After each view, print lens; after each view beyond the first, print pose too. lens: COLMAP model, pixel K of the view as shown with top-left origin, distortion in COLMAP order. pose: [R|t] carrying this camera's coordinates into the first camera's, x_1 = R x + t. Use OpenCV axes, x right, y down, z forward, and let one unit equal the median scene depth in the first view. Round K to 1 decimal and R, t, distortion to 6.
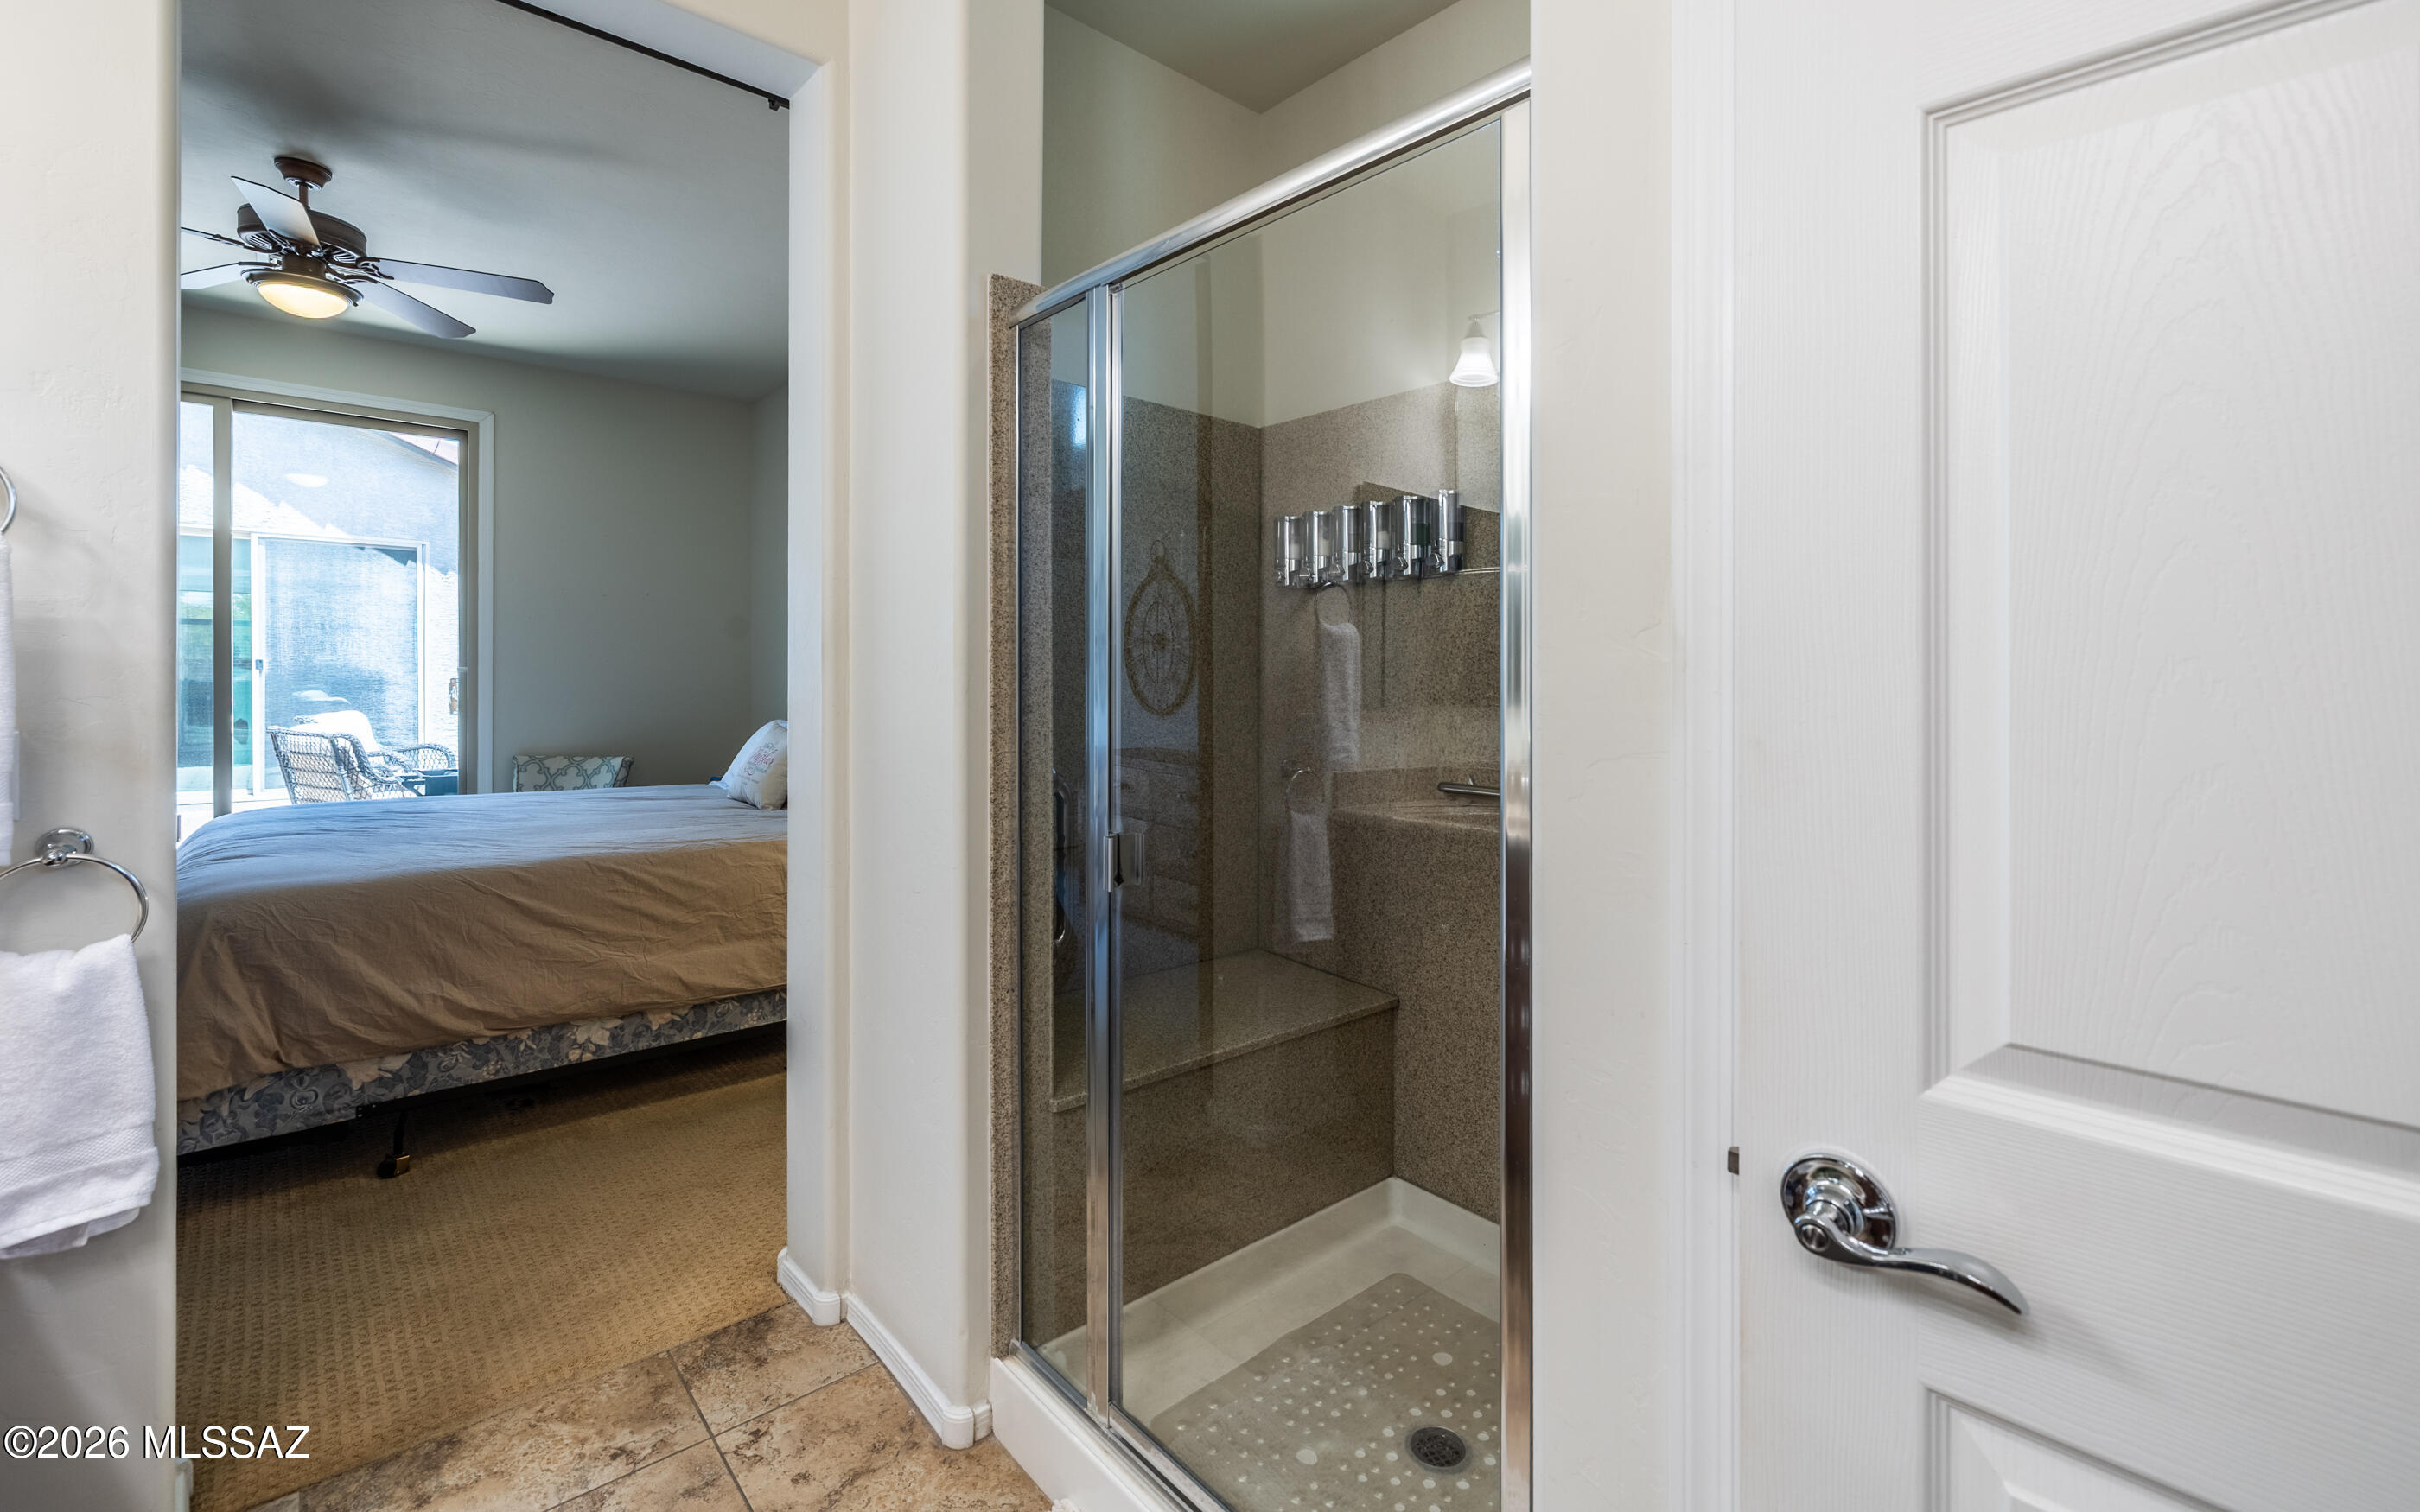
lens RADIAL K [[1033.6, 0, 1216.4], [0, 1033.6, 674.3], [0, 0, 1]] dist [-0.000060, -0.000214]
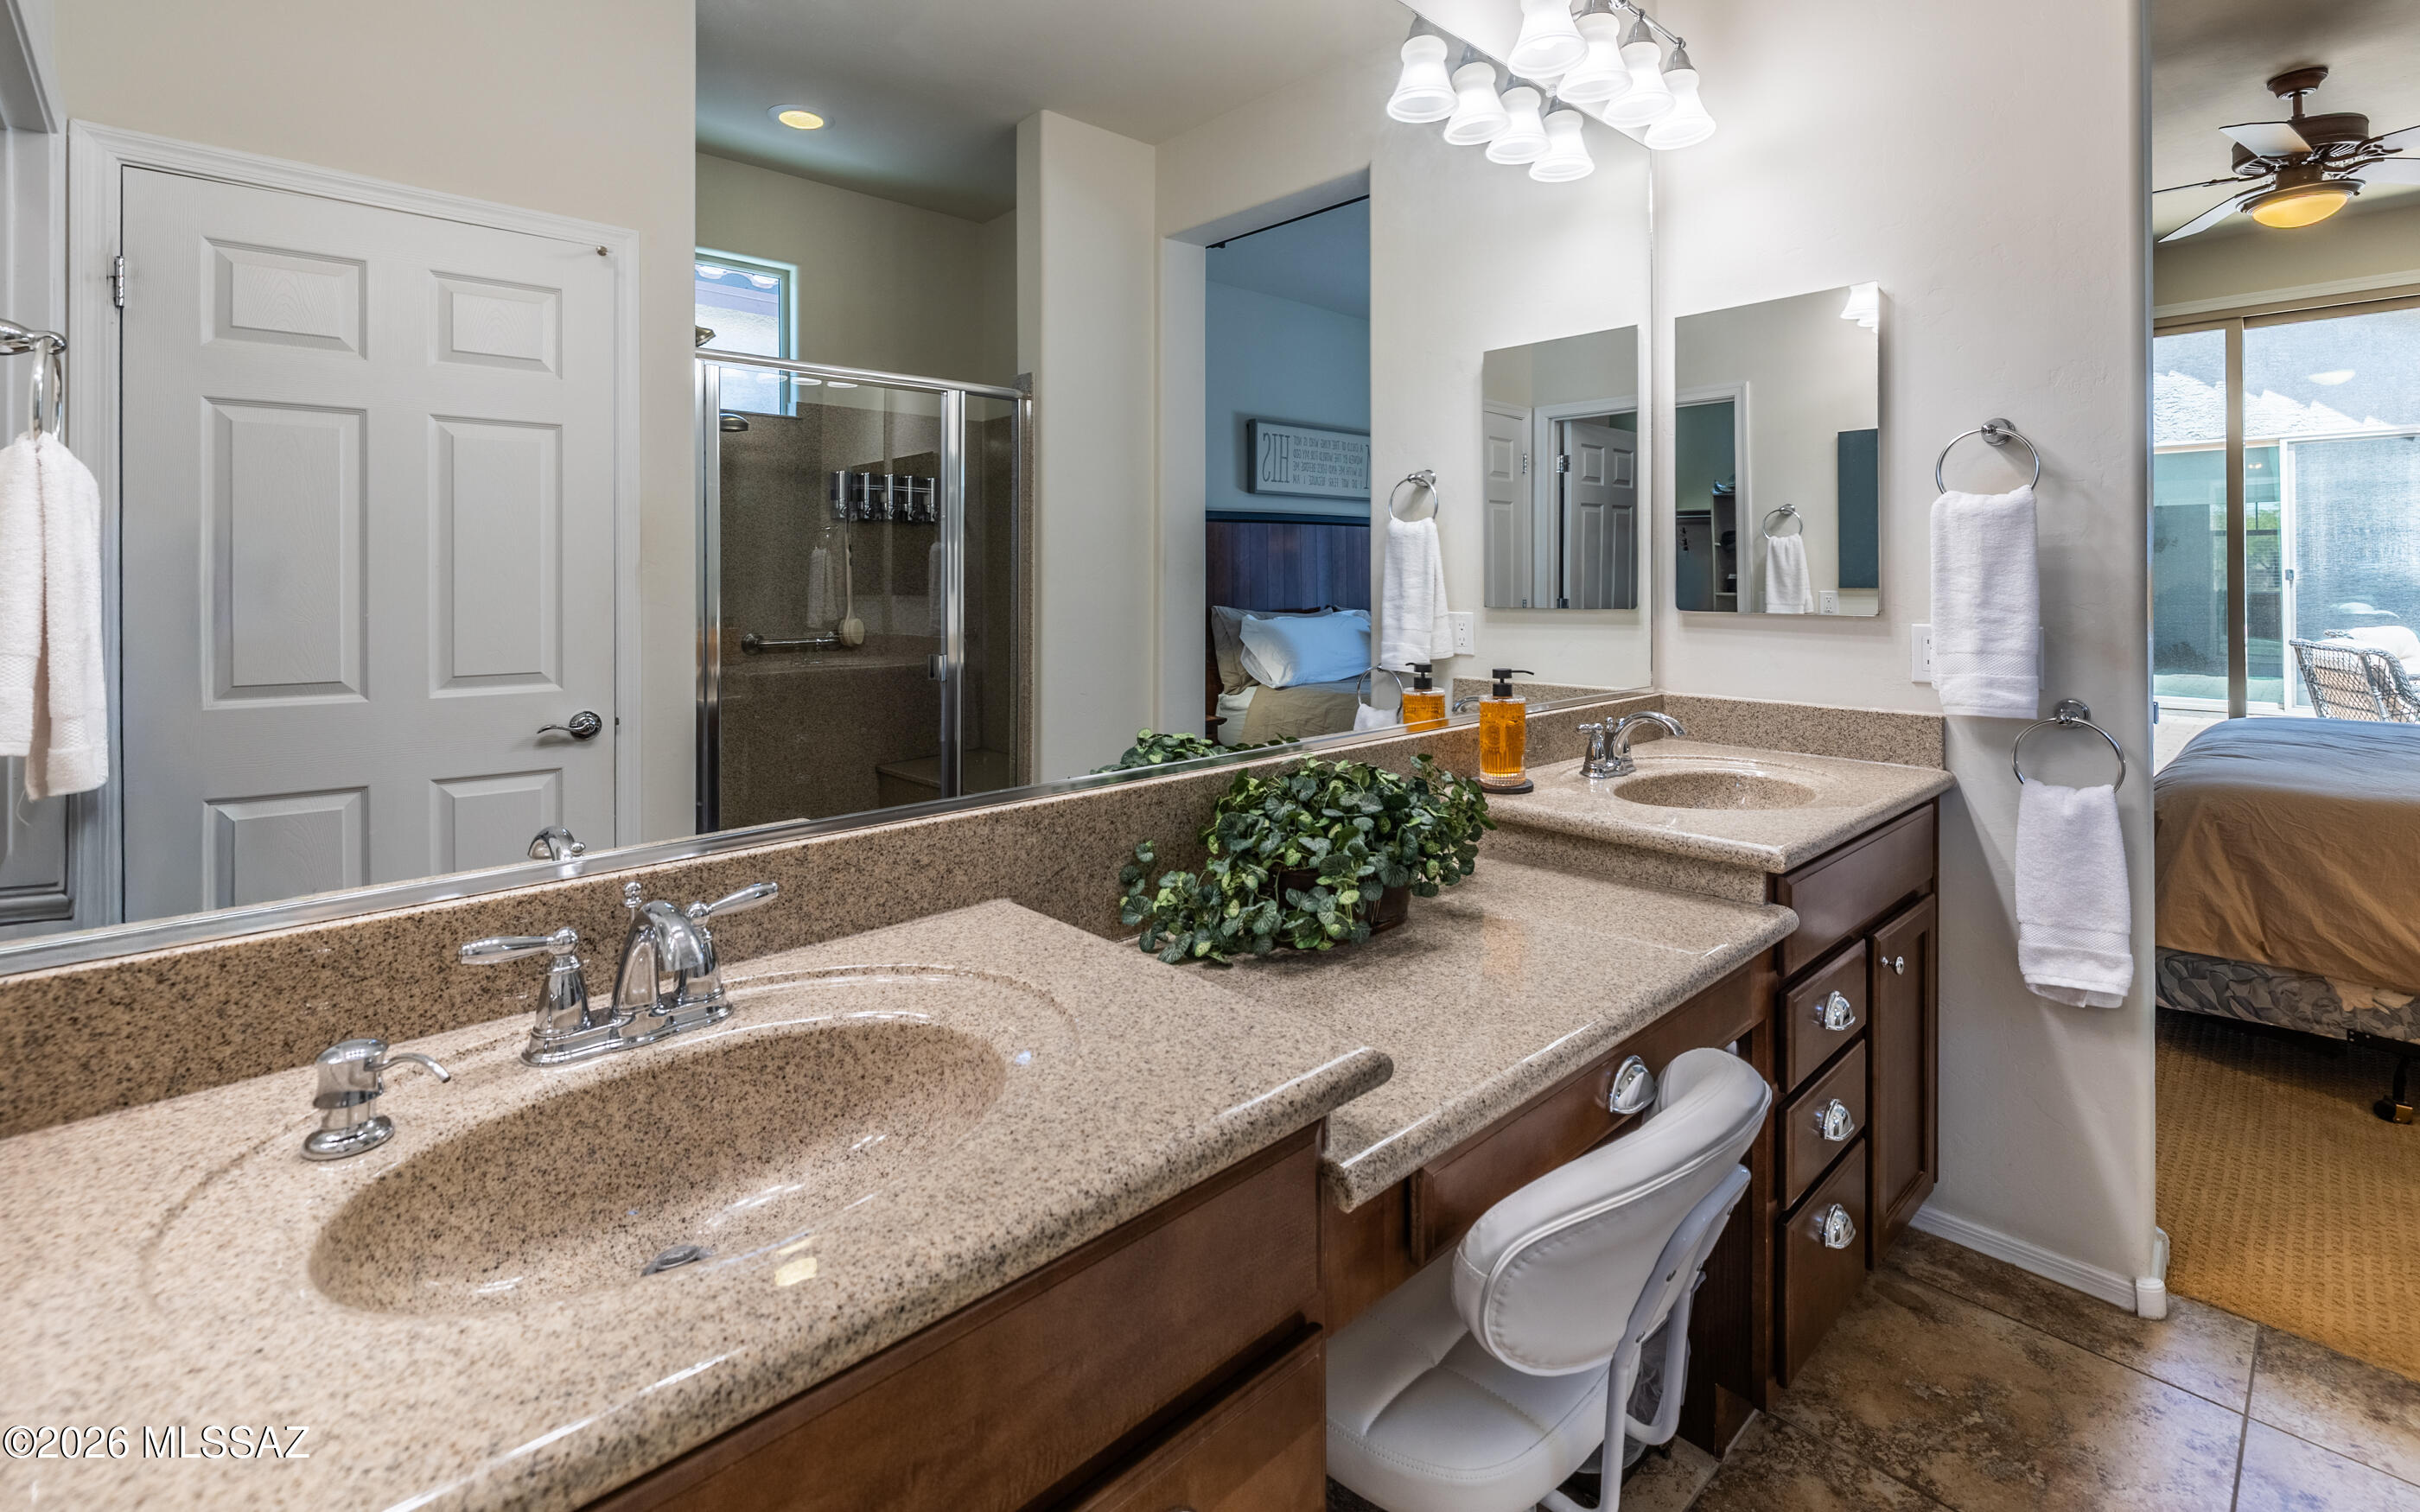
lens RADIAL K [[1087.2, 0, 1209.0], [0, 1087.2, 589.2], [0, 0, 1]] dist [-0.001150, -0.000955]
pose [[0.028728, -0.001354, -0.999586, 0.148337], [0.005311, 0.999985, -0.001202, -0.000492], [0.999573, -0.005275, 0.028734, -0.092877]]
